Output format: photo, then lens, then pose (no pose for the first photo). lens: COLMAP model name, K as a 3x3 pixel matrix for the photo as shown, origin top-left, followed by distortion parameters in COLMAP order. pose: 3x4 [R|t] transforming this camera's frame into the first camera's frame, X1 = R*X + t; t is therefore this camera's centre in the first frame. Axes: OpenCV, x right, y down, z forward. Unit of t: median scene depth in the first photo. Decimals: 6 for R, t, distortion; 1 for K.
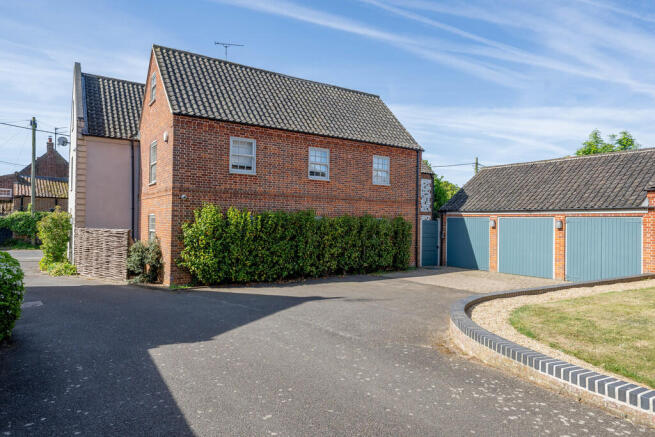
lens RADIAL K [[419.0, 0, 327.5], [0, 419.0, 218.5], [0, 0, 1]] dist [0.001289, -0.000410]
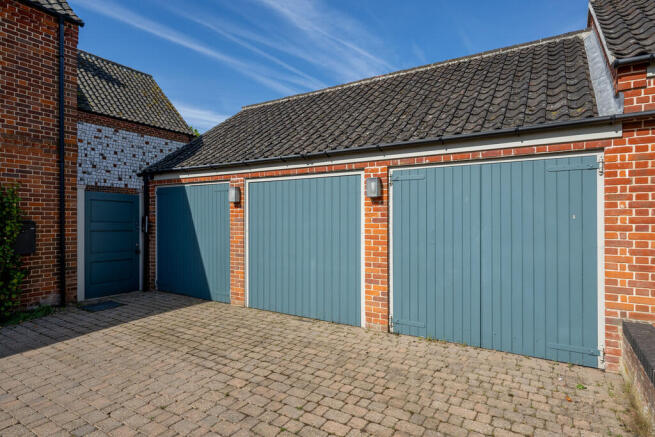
lens RADIAL K [[363.9, 0, 327.5], [0, 363.9, 218.5], [0, 0, 1]] dist [0.003522, 0.000490]
pose [[0.904714, -0.011722, 0.425859, 0.327930], [0.008888, 0.999923, 0.008642, 0.034800], [-0.425927, -0.004034, 0.904748, 0.633304]]
